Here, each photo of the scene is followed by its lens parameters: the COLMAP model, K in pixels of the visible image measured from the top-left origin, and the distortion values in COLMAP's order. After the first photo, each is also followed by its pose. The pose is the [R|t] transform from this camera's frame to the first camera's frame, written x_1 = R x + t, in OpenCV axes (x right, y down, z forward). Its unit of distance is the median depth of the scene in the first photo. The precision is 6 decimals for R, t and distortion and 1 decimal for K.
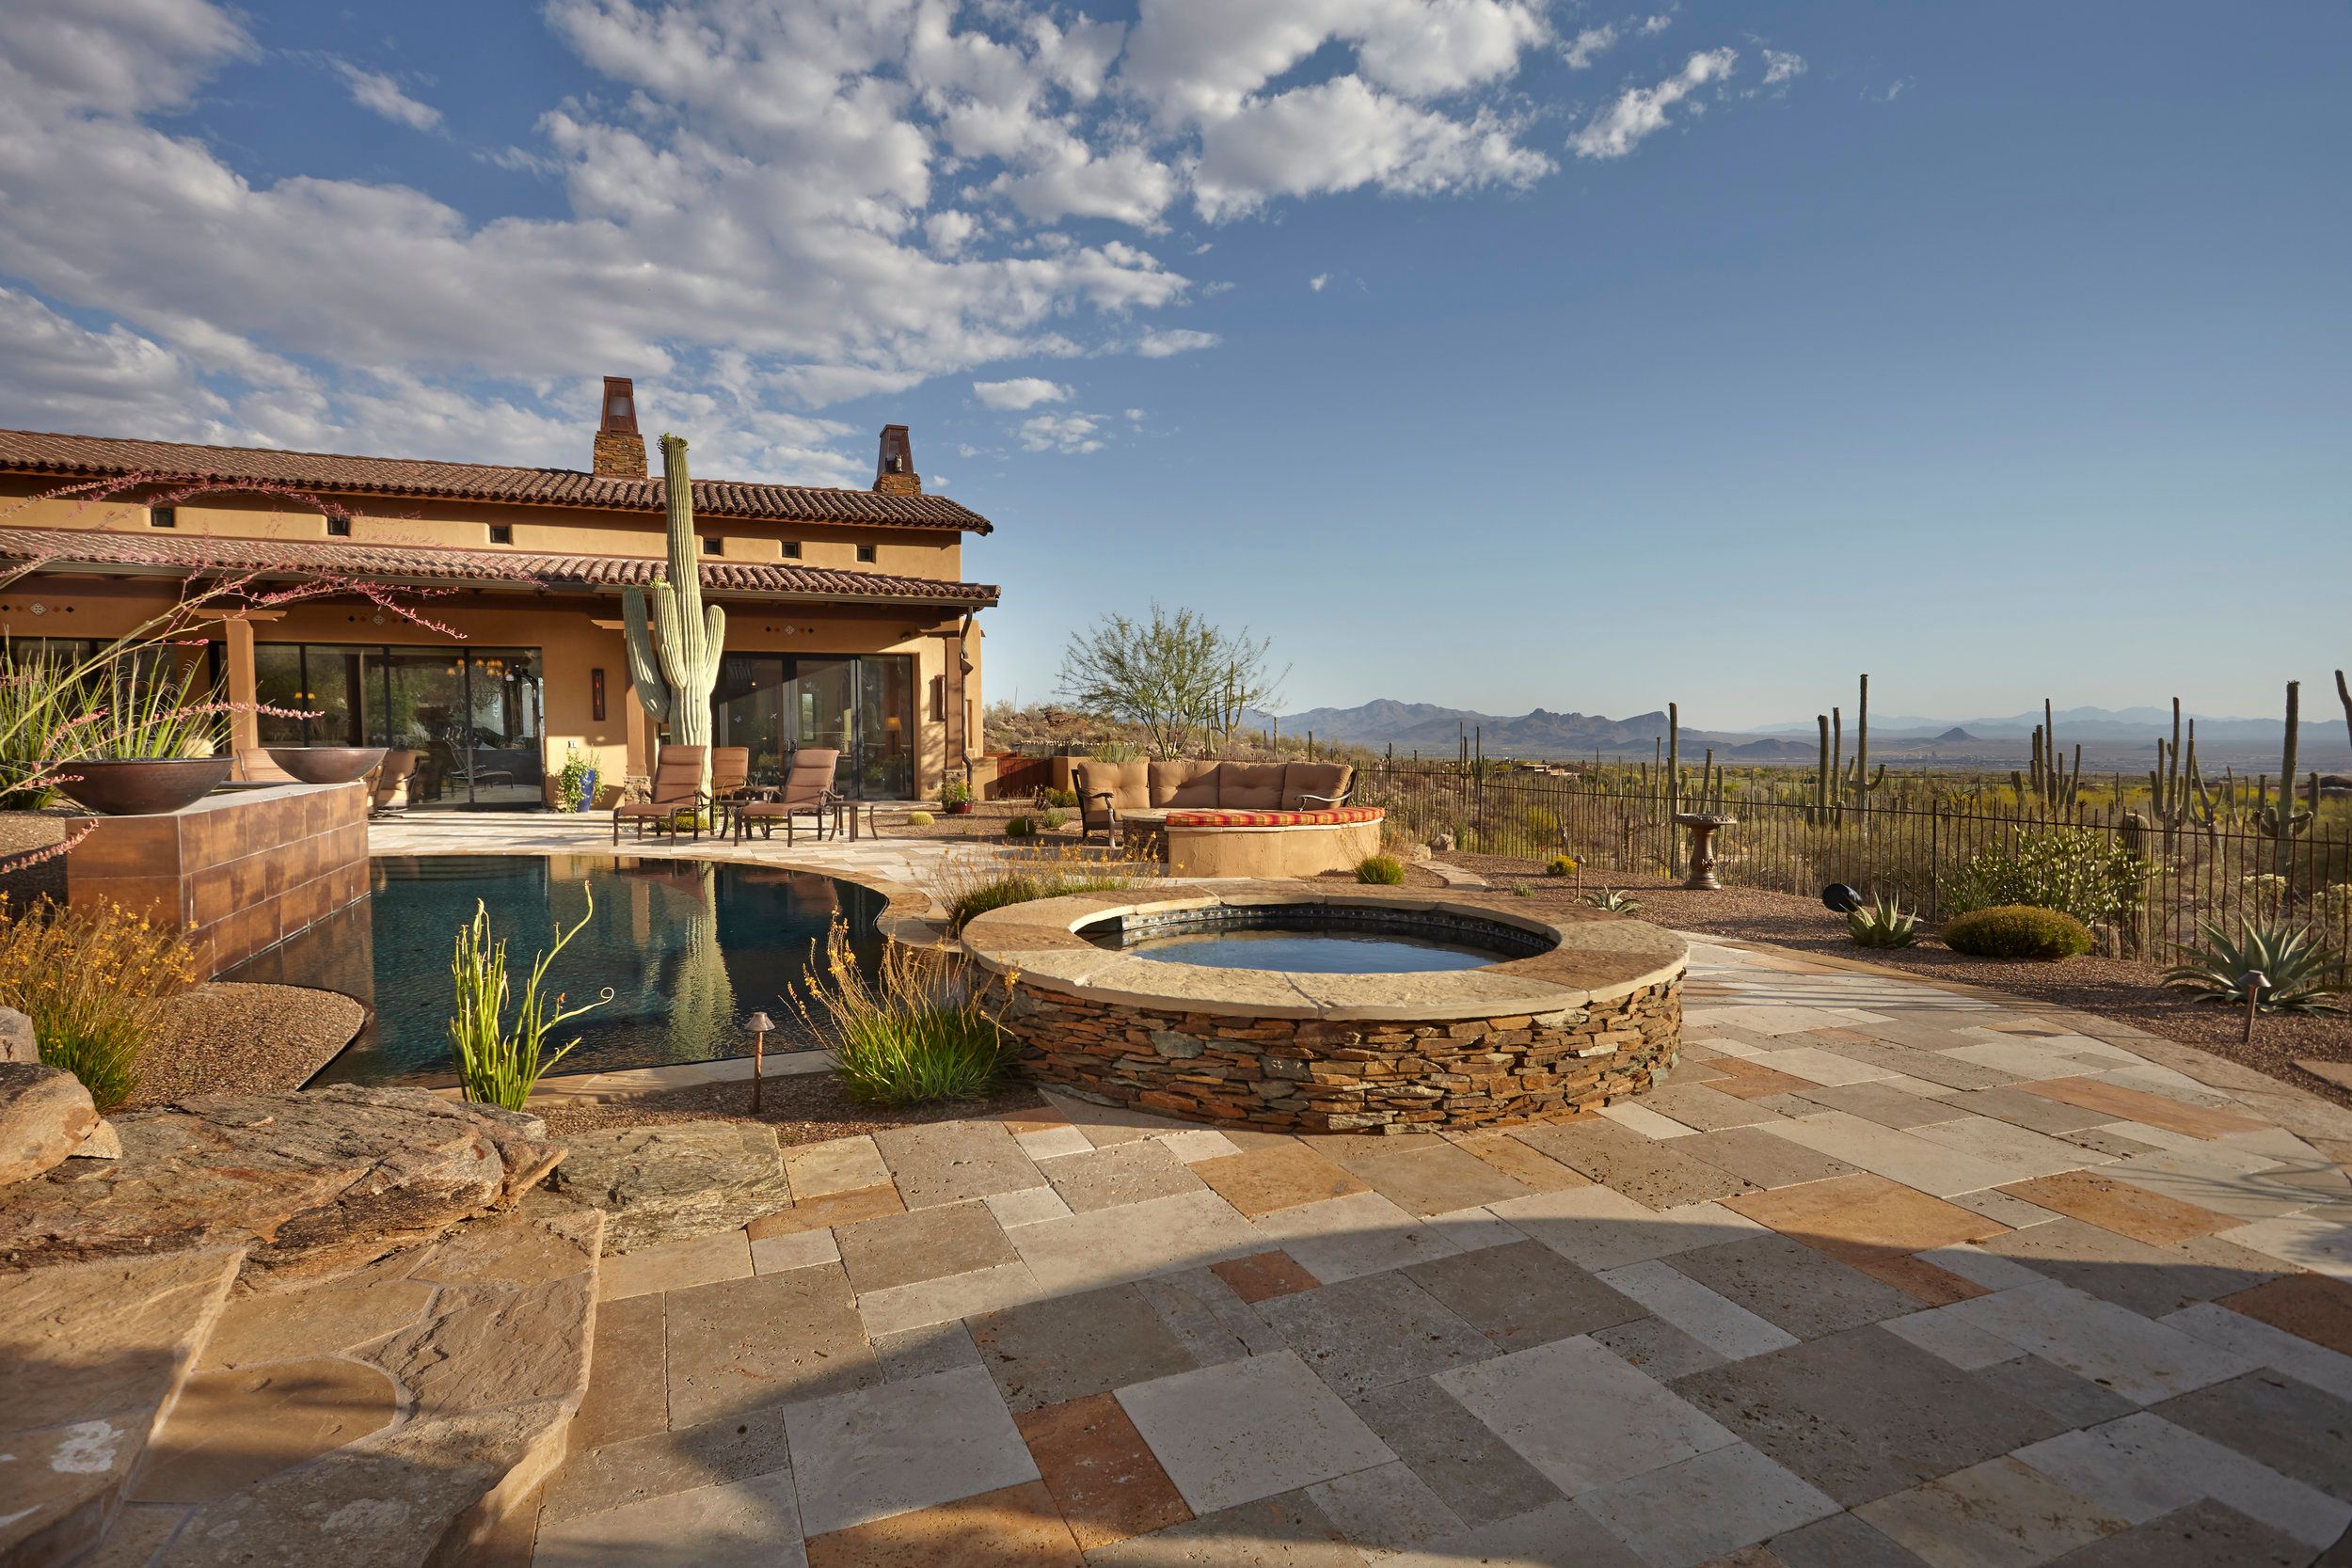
lens RADIAL K [[1171.3, 0, 1119.4], [0, 1171.3, 780.4], [0, 0, 1]] dist [-0.048173, 0.032706]
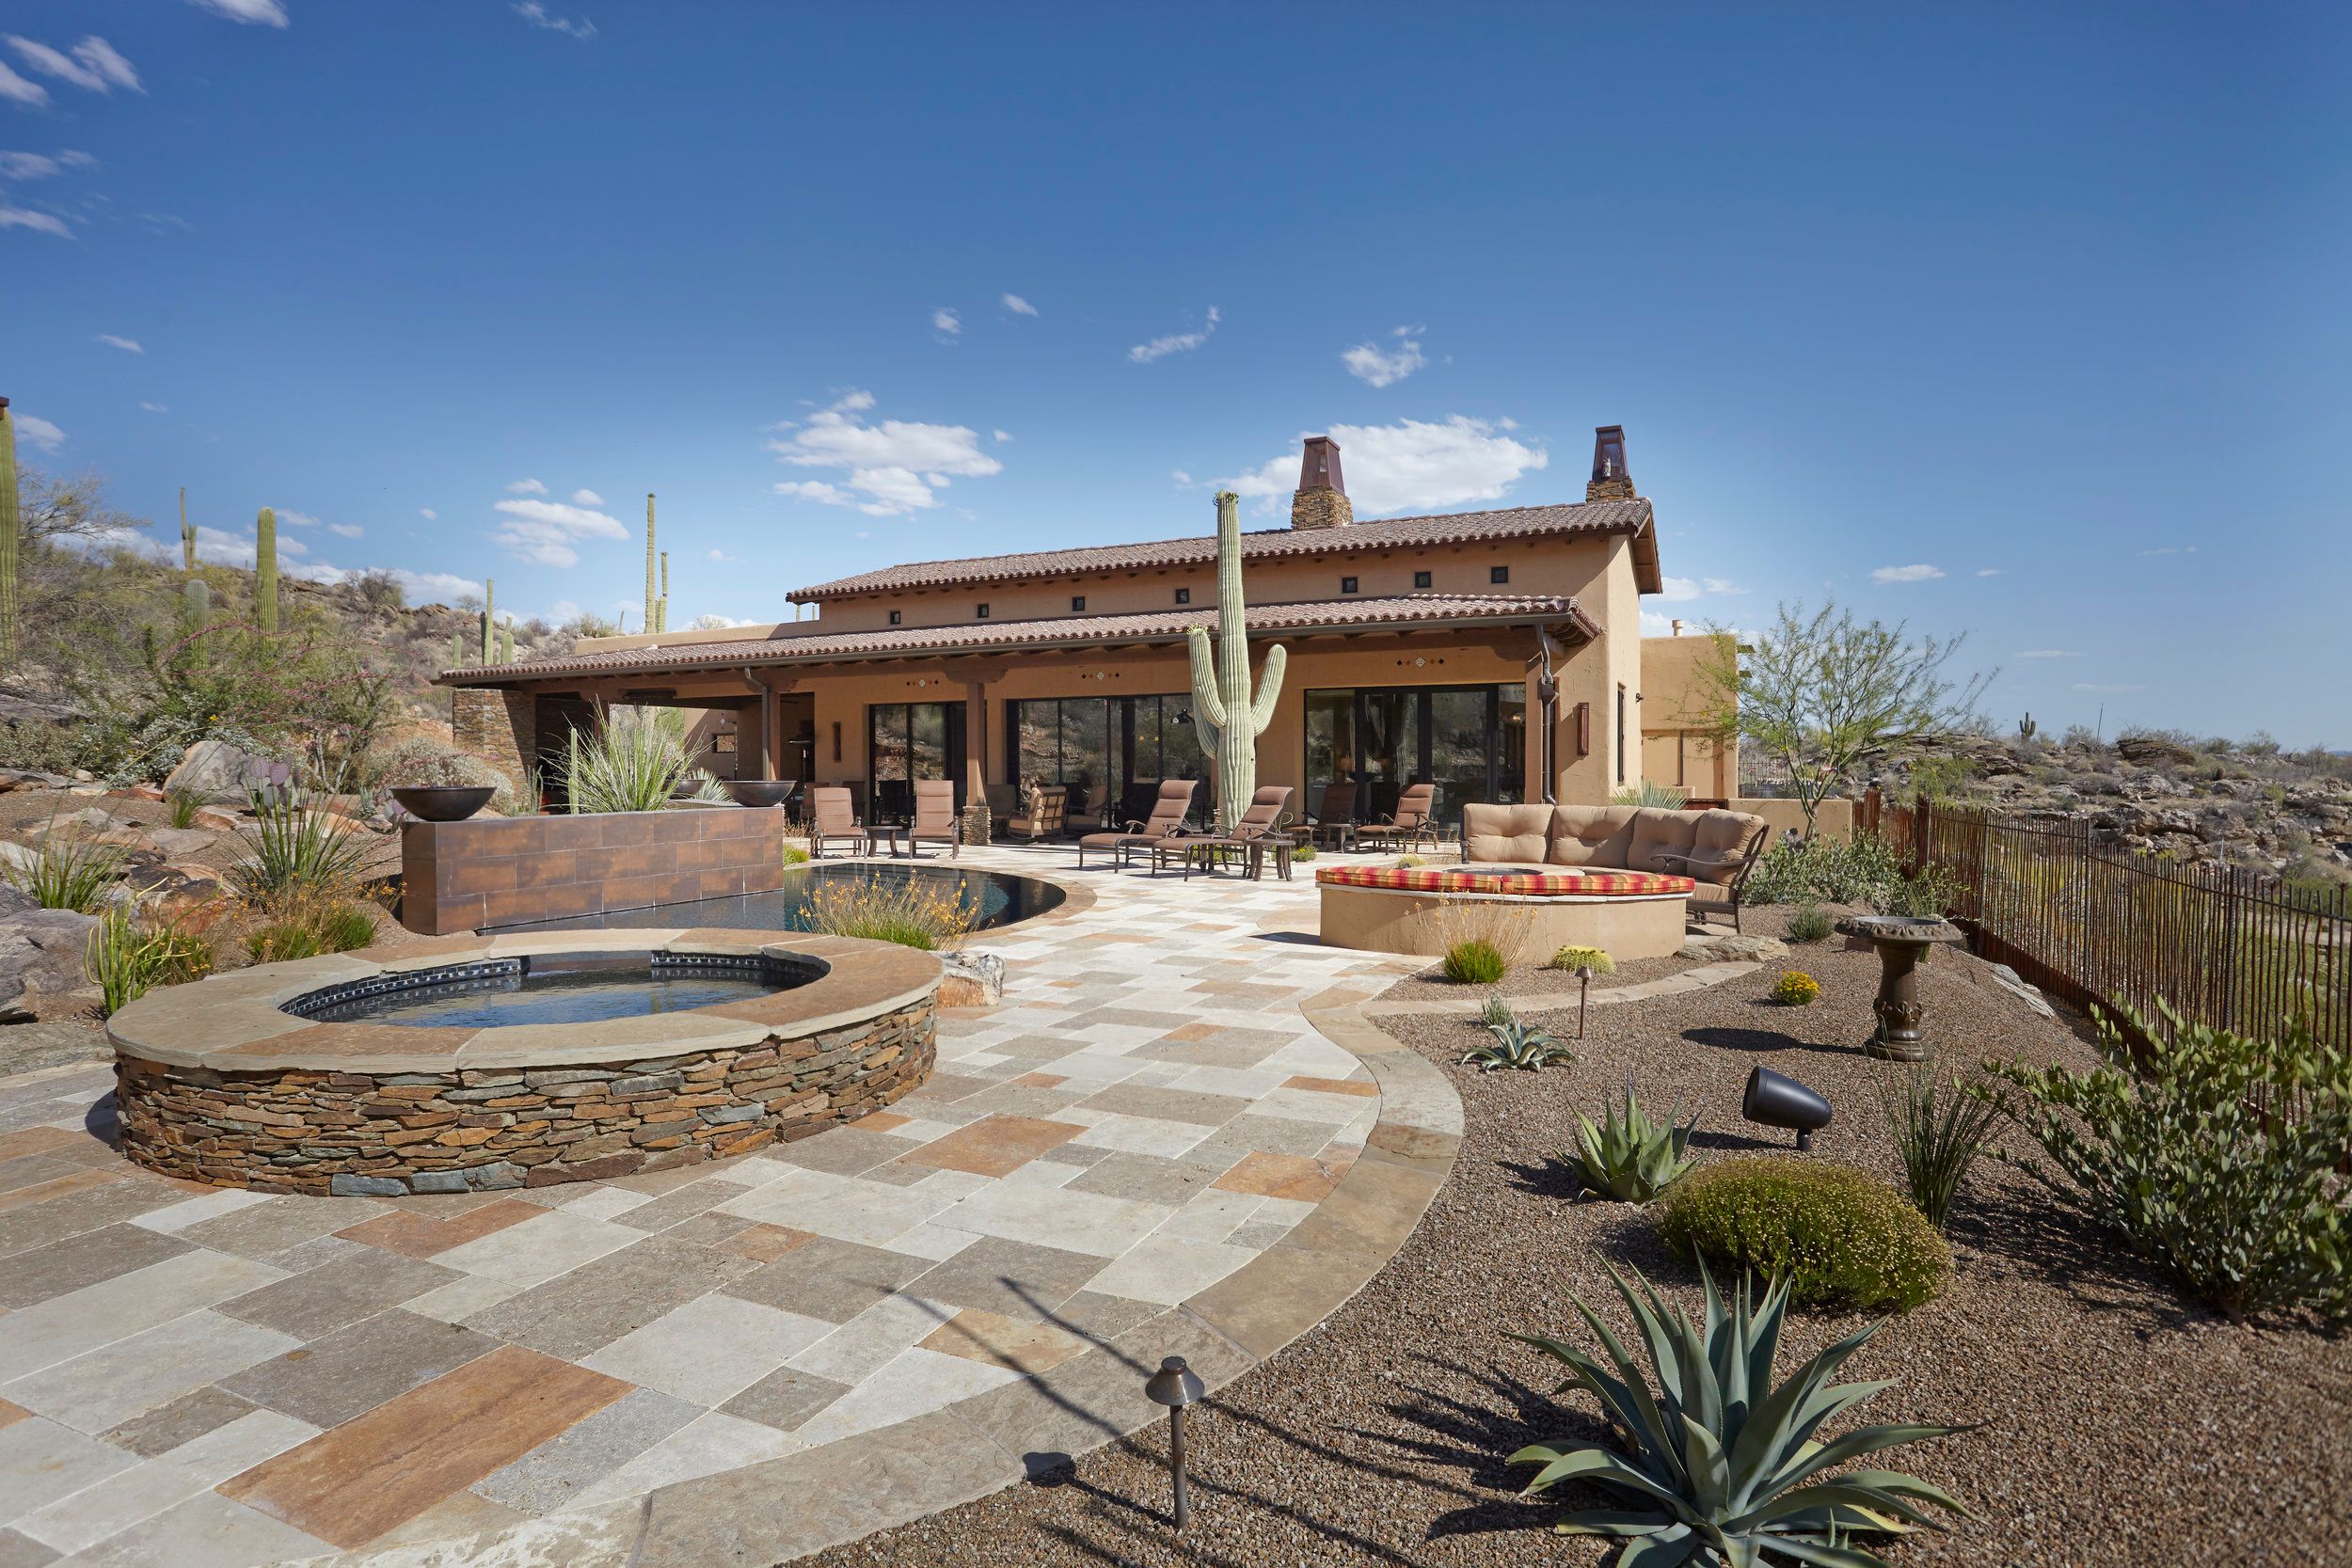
lens RADIAL K [[1171.3, 0, 1119.4], [0, 1171.3, 780.4], [0, 0, 1]] dist [-0.048173, 0.032706]
pose [[0.670552, 0.007254, -0.741827, 0.425571], [-0.025105, 0.999601, -0.012918, -0.015214], [0.741437, 0.027286, 0.670467, 0.234593]]
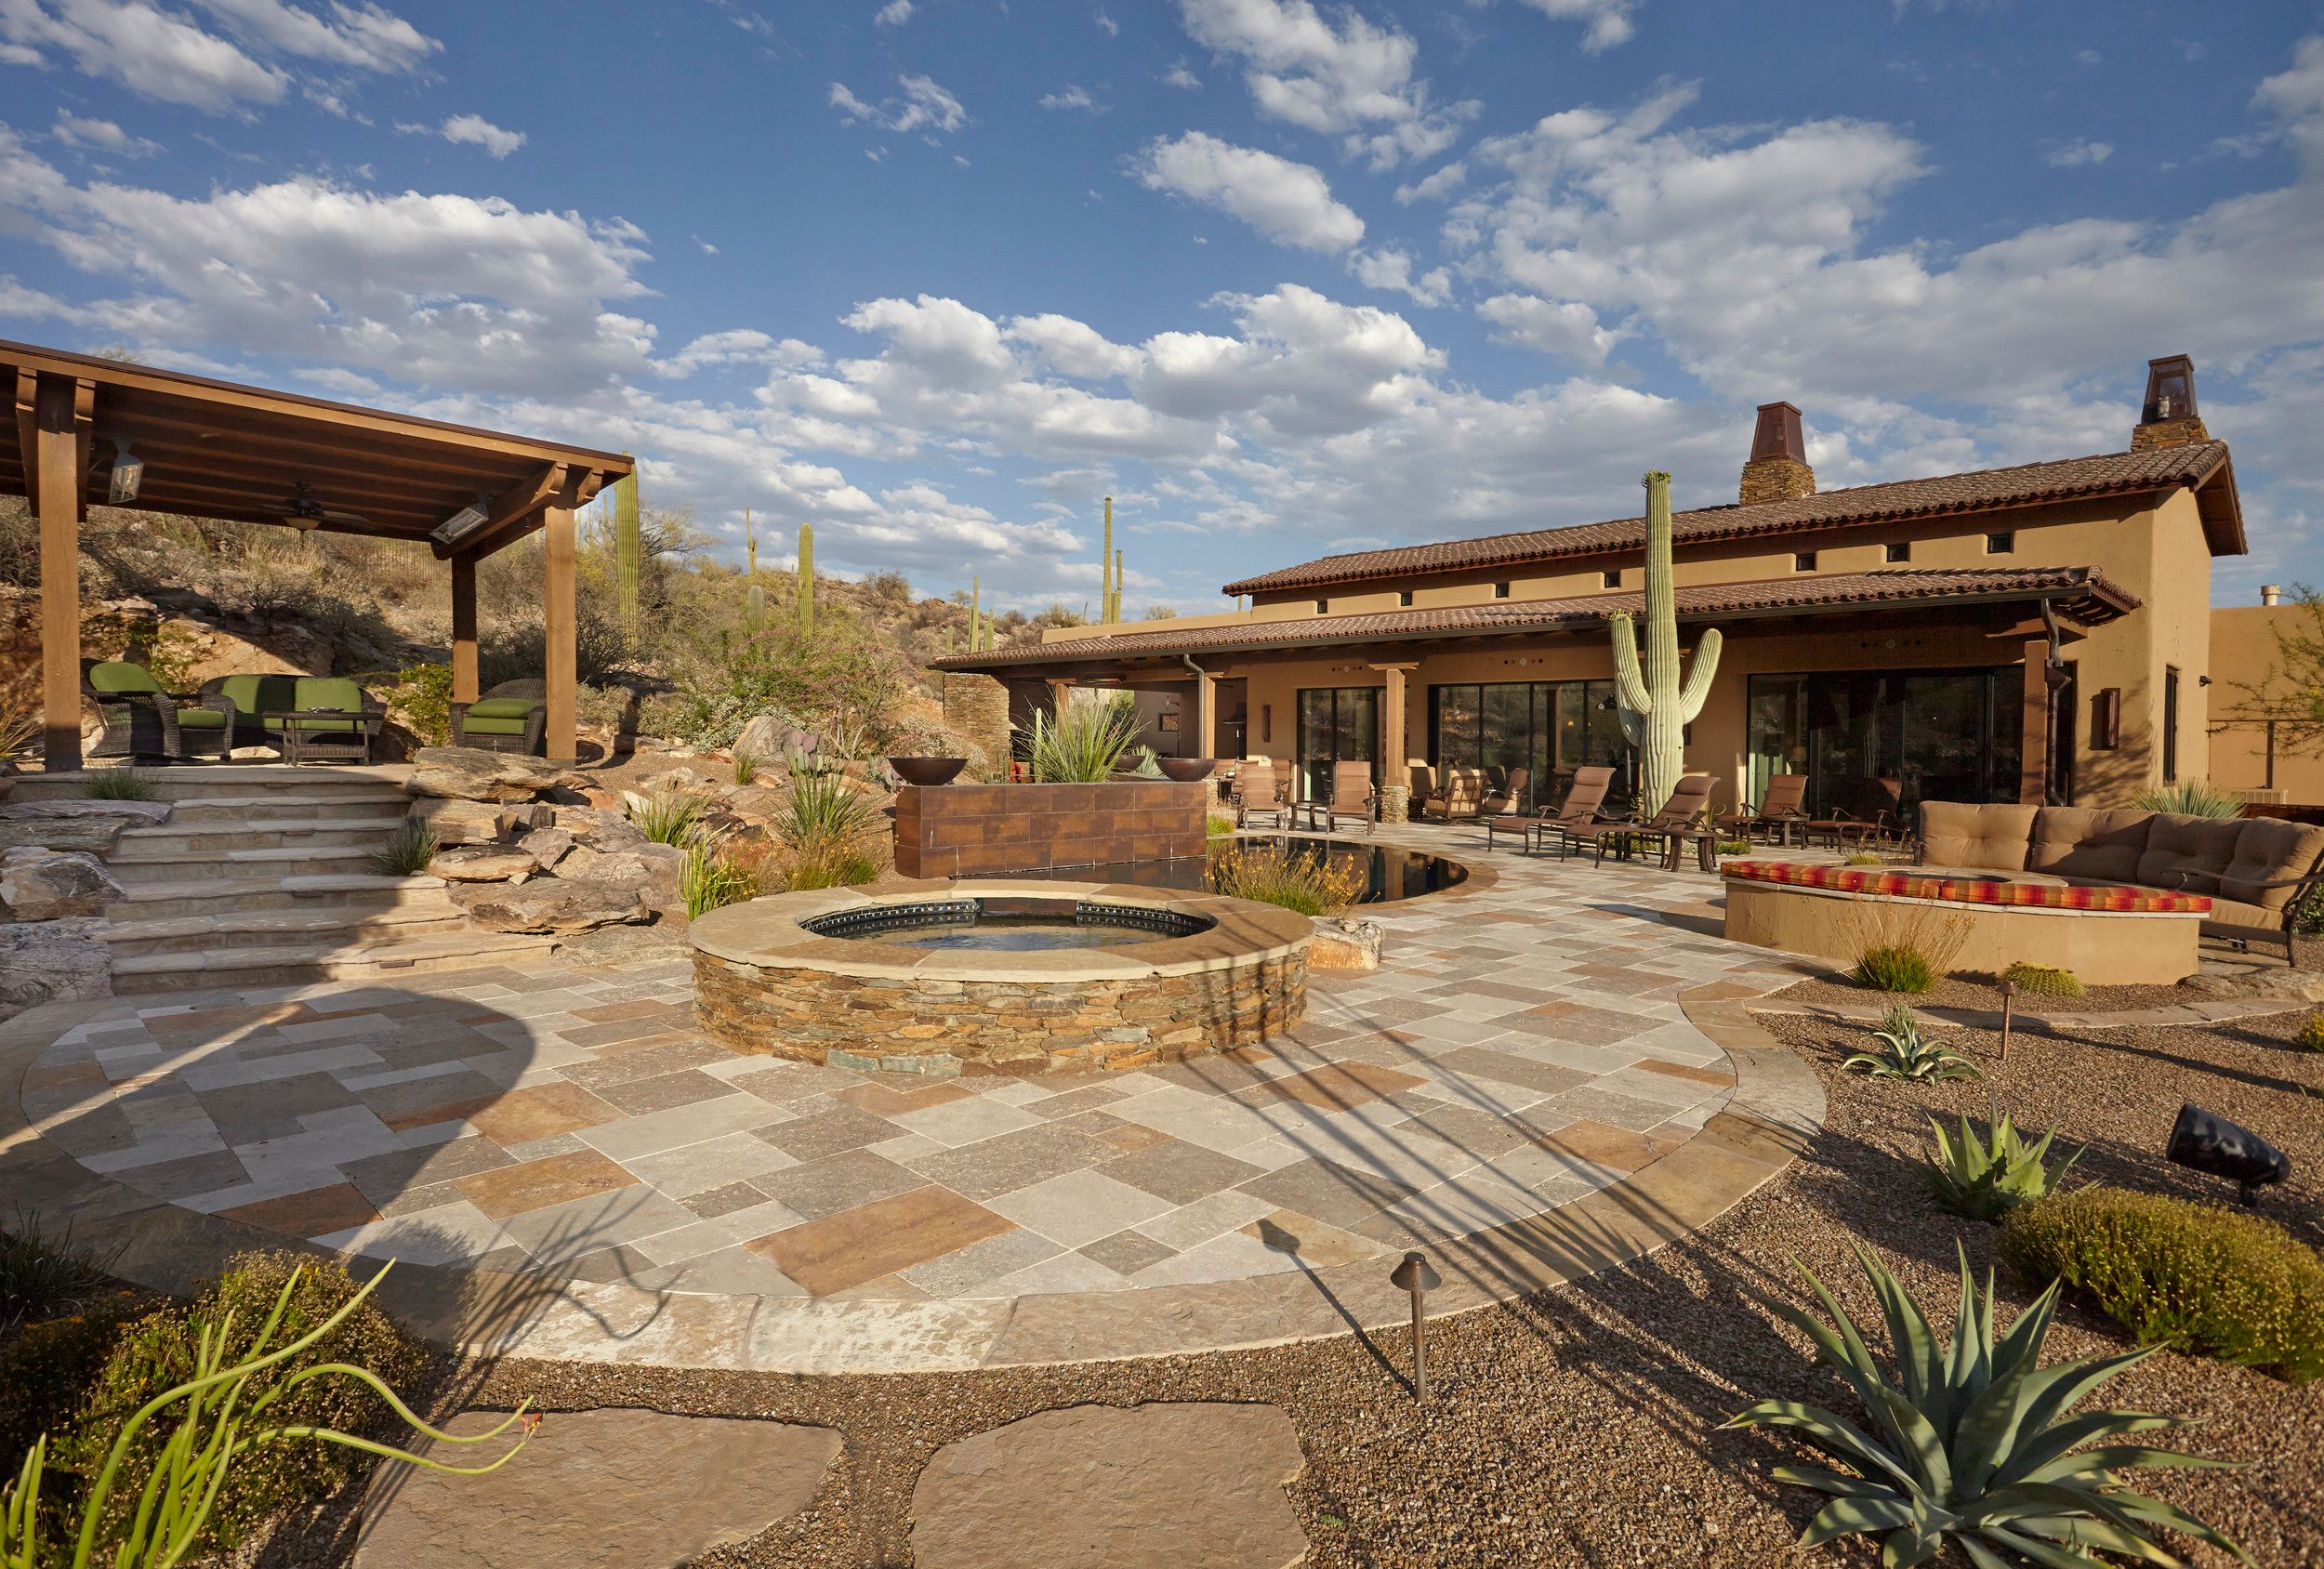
lens RADIAL K [[1124.4, 0, 1200.0], [0, 1124.4, 791.8], [0, 0, 1]] dist [0.037001, 0.000195]
pose [[0.418142, 0.046087, -0.907212, 0.456652], [-0.051924, 0.998292, 0.026782, -0.016792], [0.906897, 0.035907, 0.419820, 0.235528]]
